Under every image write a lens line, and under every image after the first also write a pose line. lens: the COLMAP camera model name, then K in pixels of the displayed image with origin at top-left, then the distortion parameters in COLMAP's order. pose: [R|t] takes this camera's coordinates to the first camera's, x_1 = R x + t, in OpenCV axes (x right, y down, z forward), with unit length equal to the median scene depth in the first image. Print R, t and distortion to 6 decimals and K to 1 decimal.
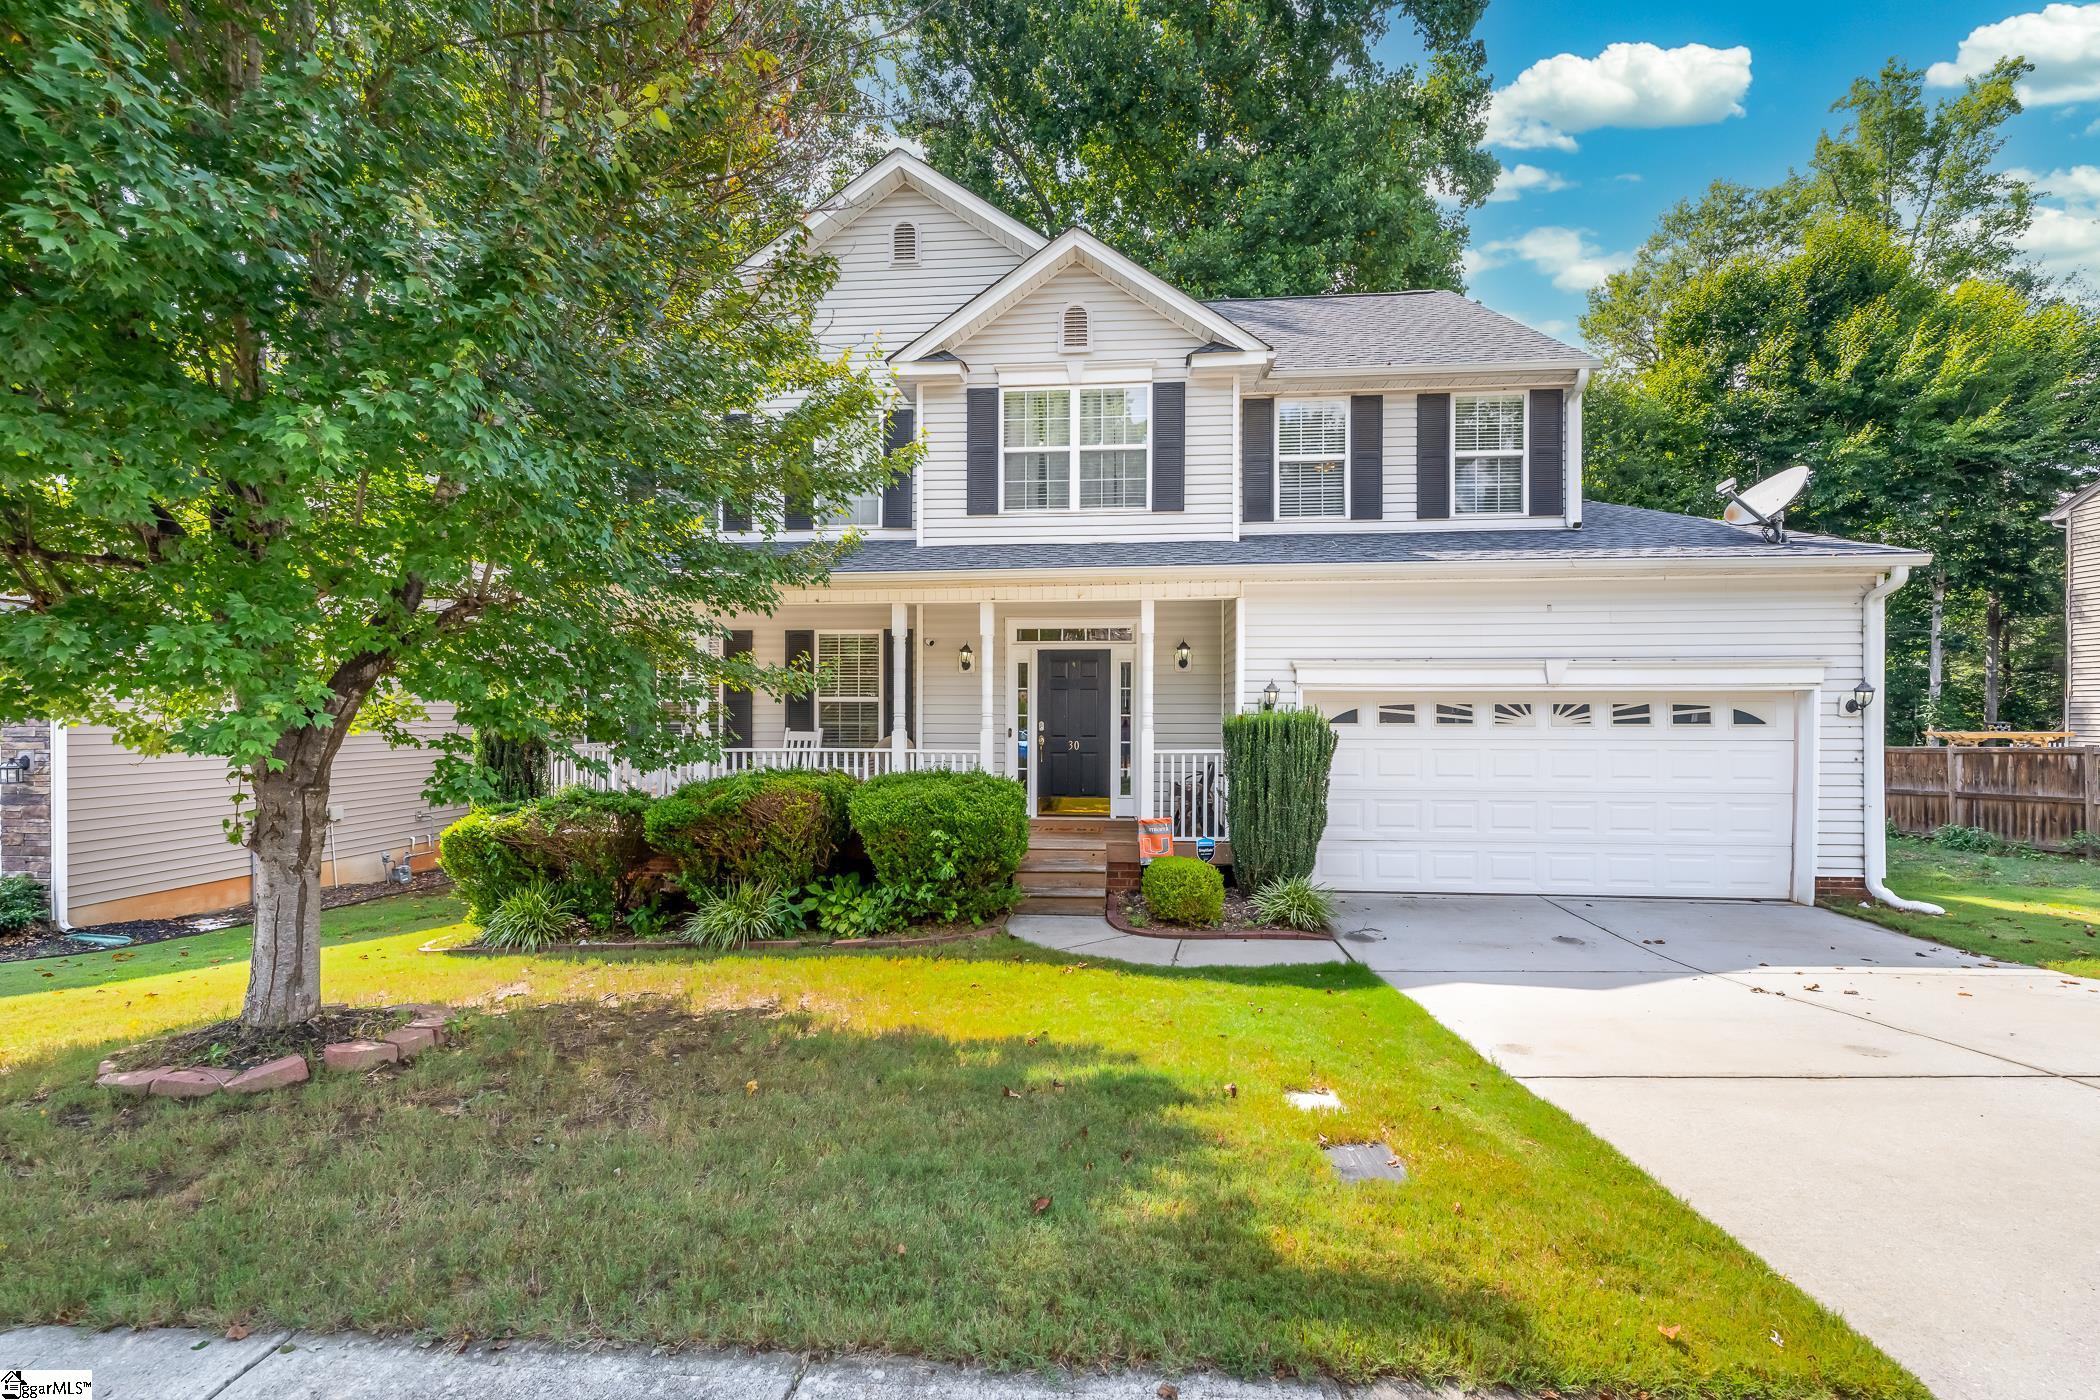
lens RADIAL K [[842.0, 0, 1054.5], [0, 842.0, 724.0], [0, 0, 1]] dist [0.002074, 0.000244]
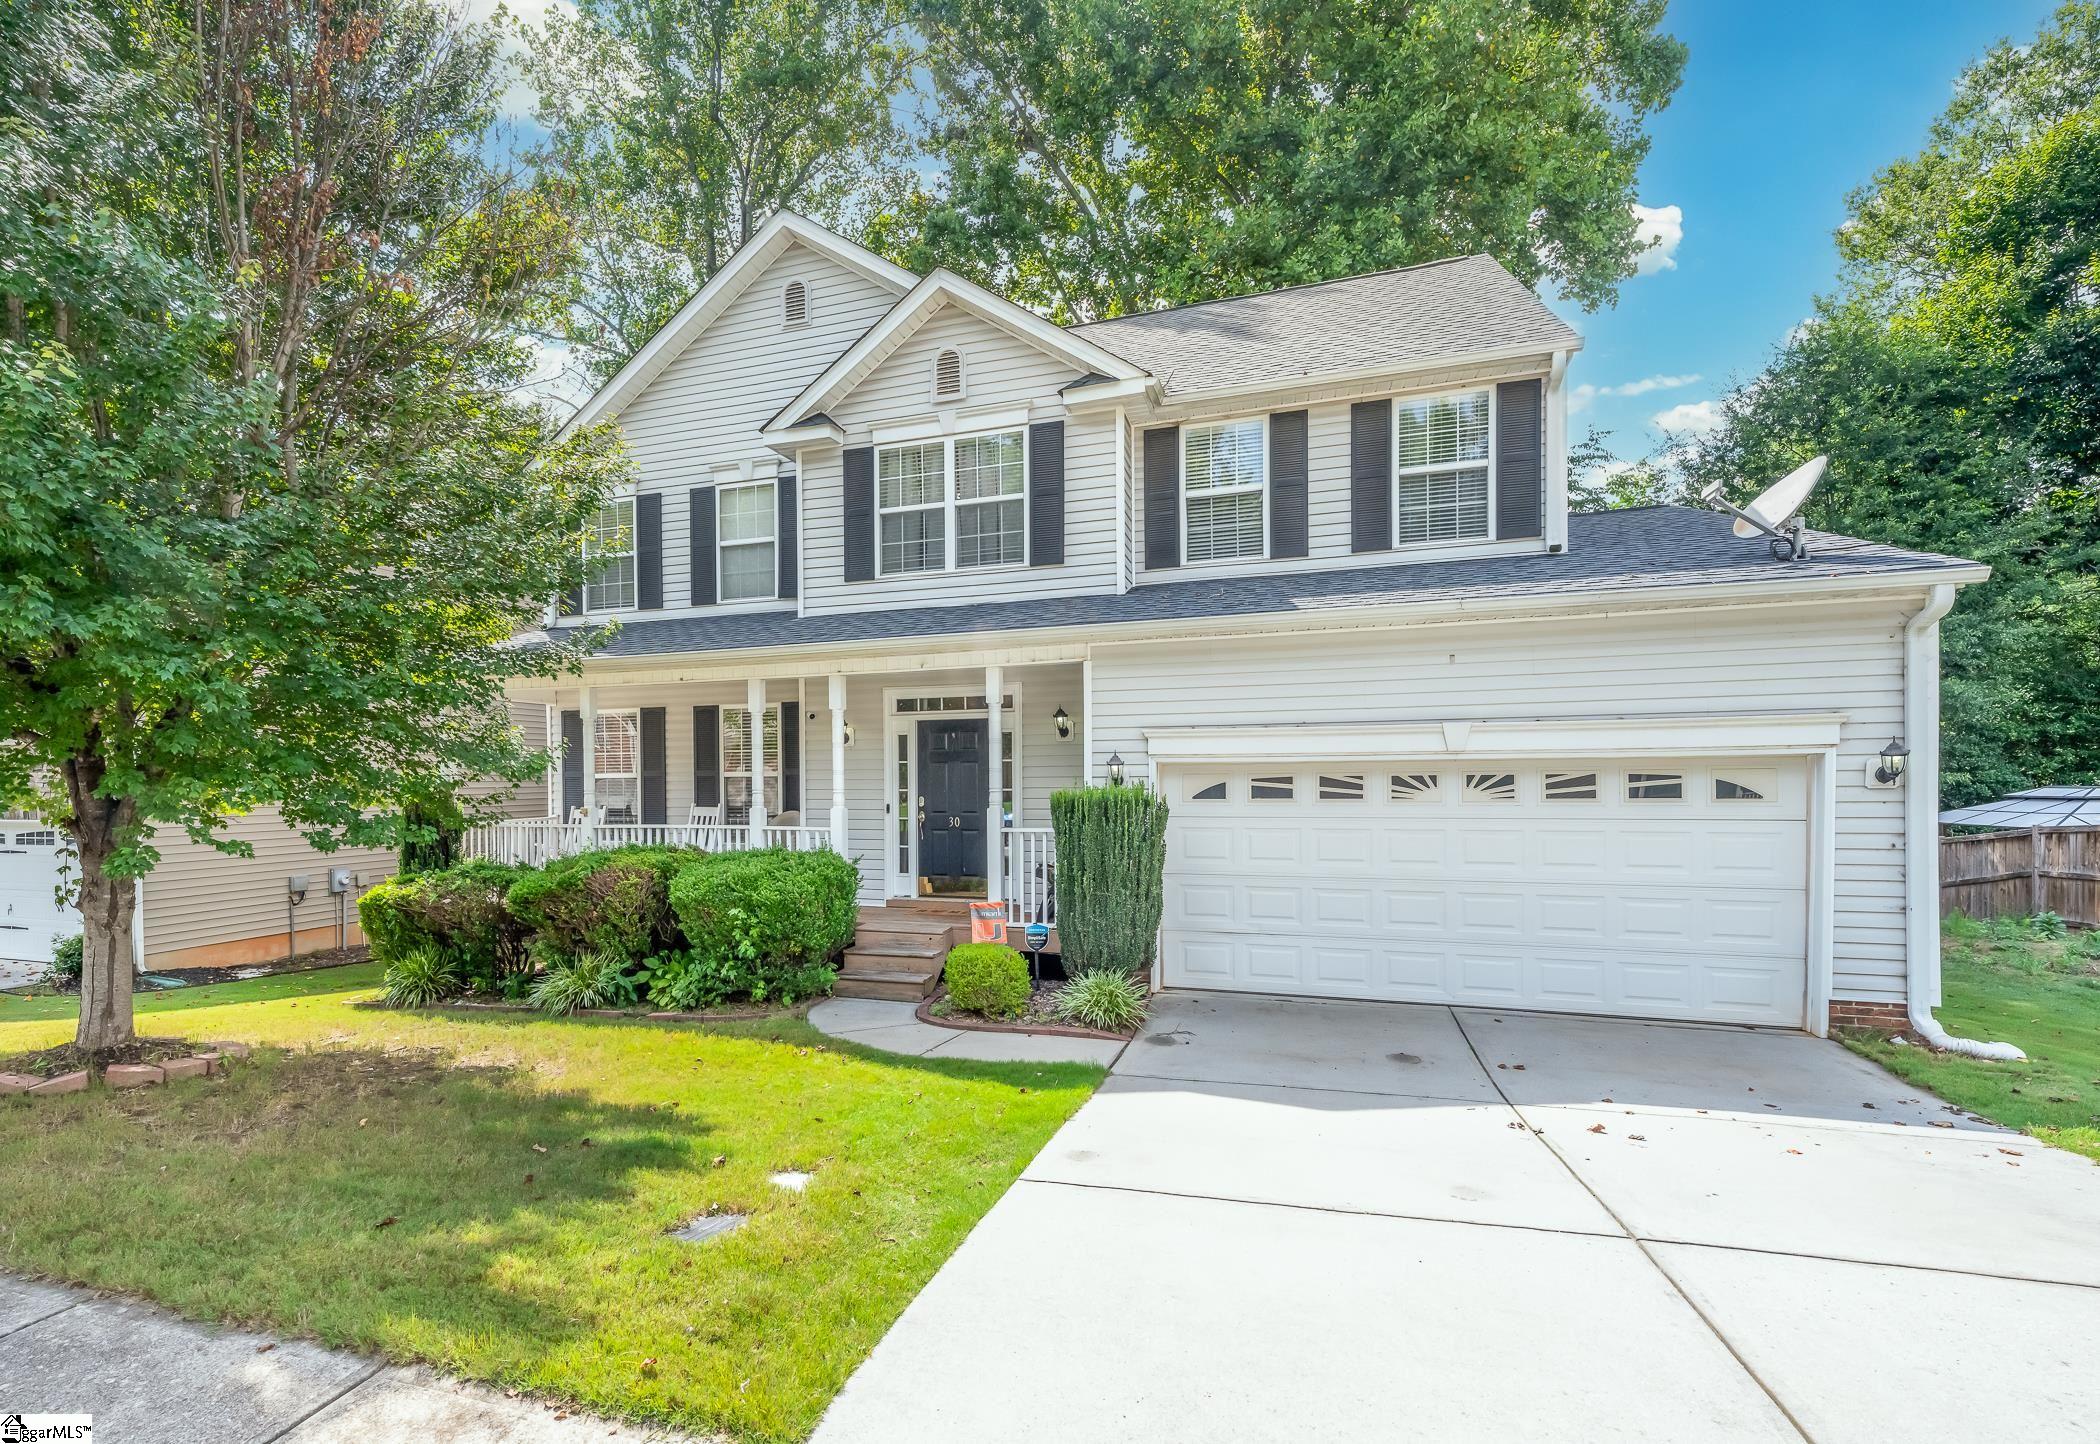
lens RADIAL K [[955.3, 0, 954.9], [0, 955.3, 802.3], [0, 0, 1]] dist [0.004534, 0.000770]
pose [[0.966717, -0.002773, -0.255833, 0.346308], [0.006290, 0.999897, 0.012929, -0.011876], [0.255771, -0.014108, 0.966634, -0.030735]]
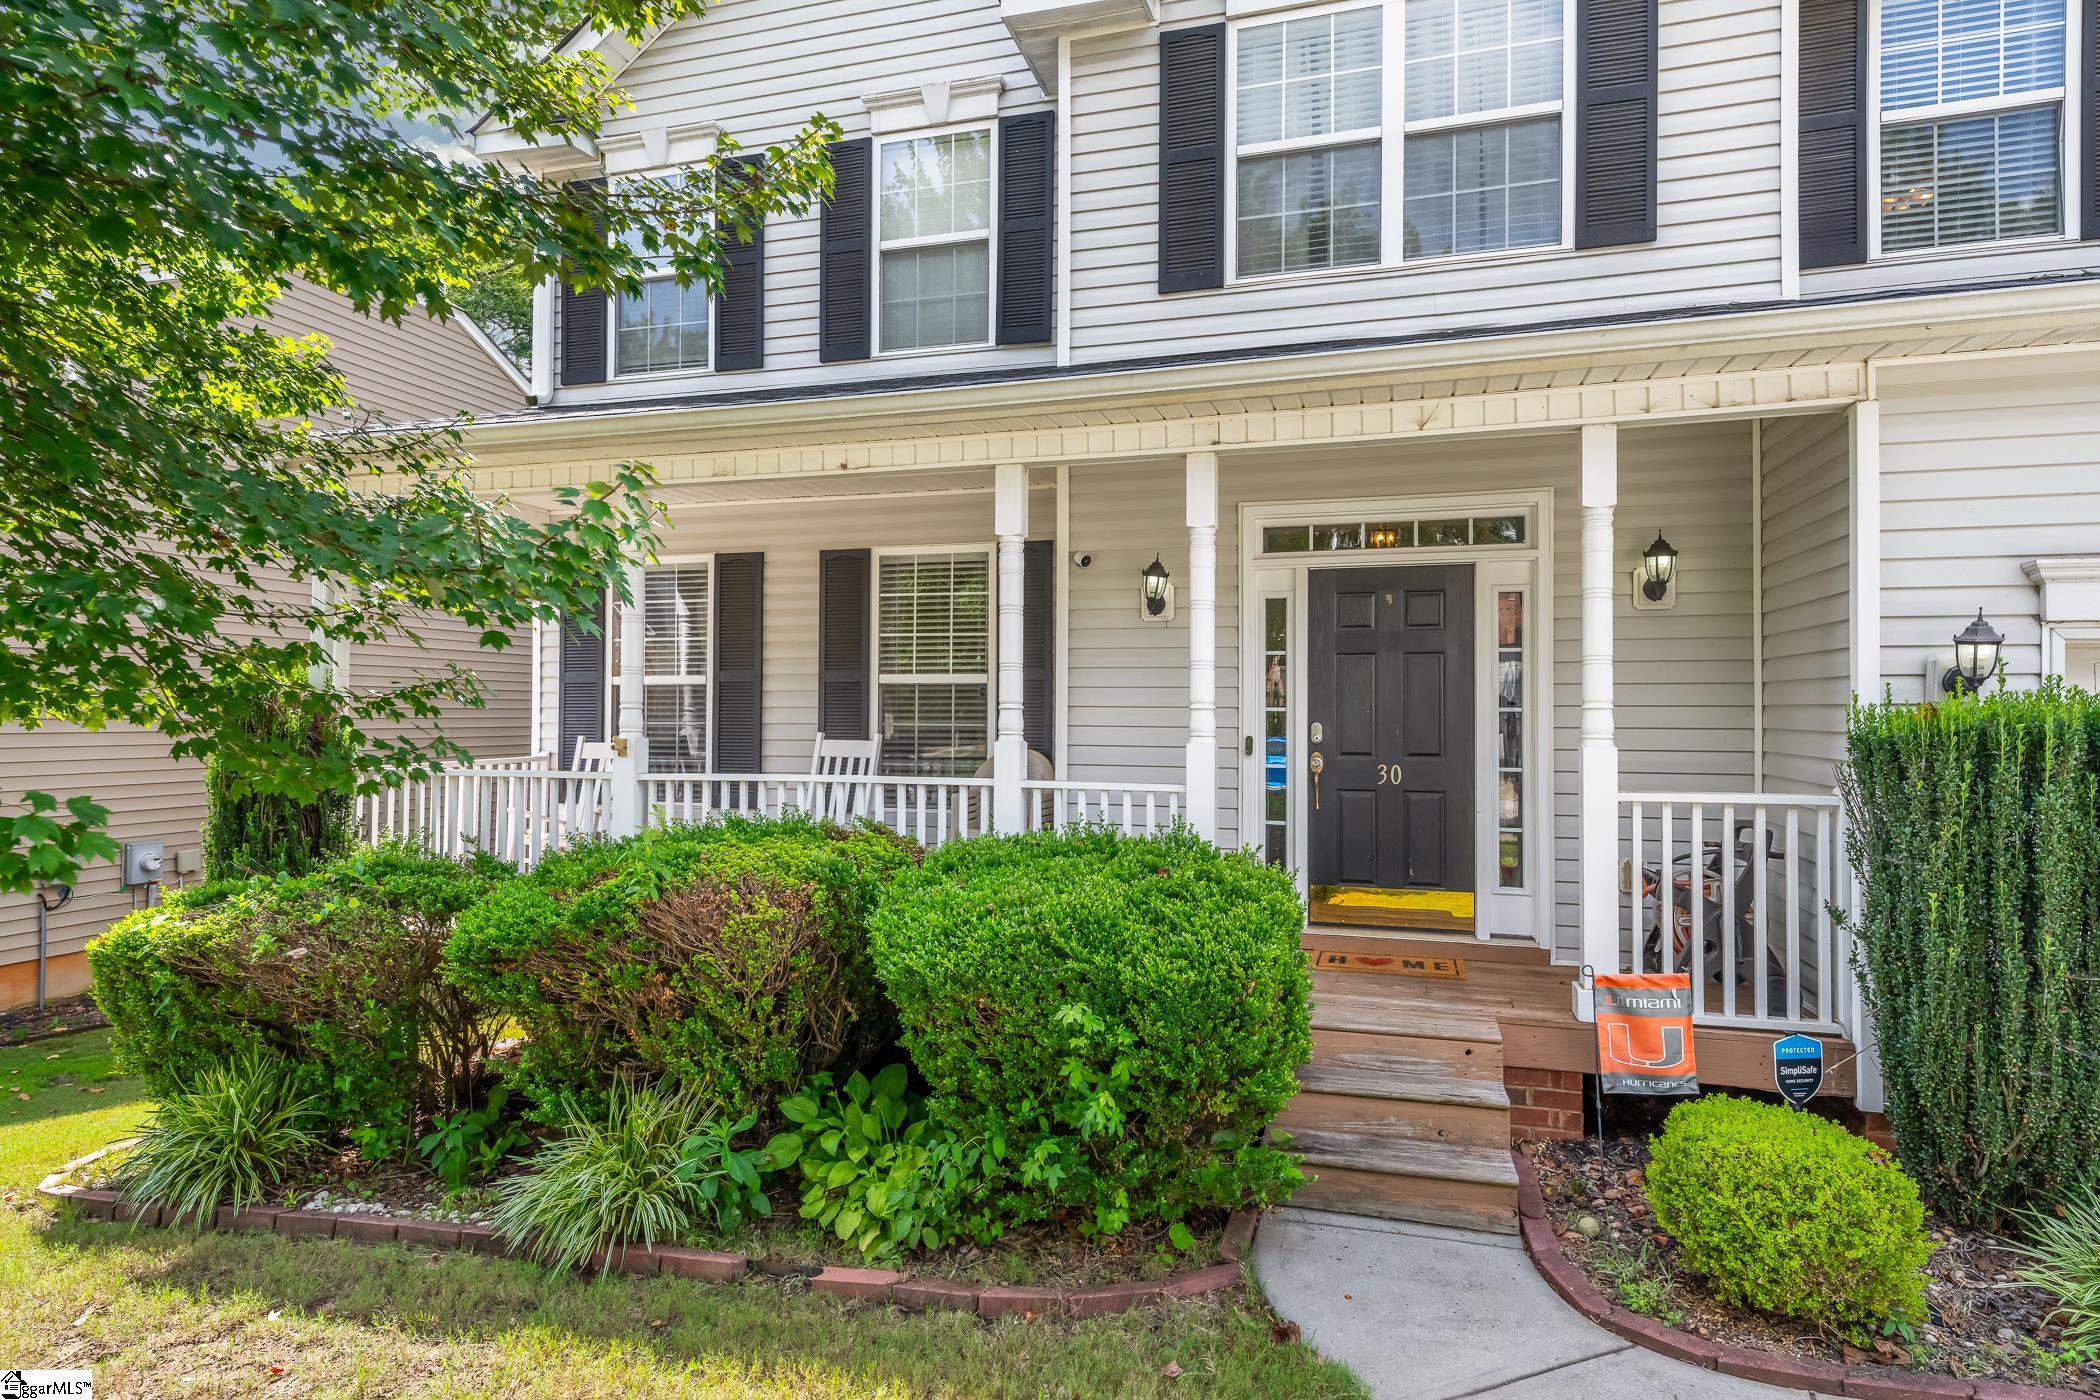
lens RADIAL K [[1110.1, 0, 1060.6], [0, 1110.1, 705.2], [0, 0, 1]] dist [0.015952, -0.000550]
pose [[0.980874, 0.000618, -0.194644, -0.040895], [-0.004889, 0.999758, -0.021467, 0.001680], [0.194583, 0.022008, 0.980639, 0.430142]]
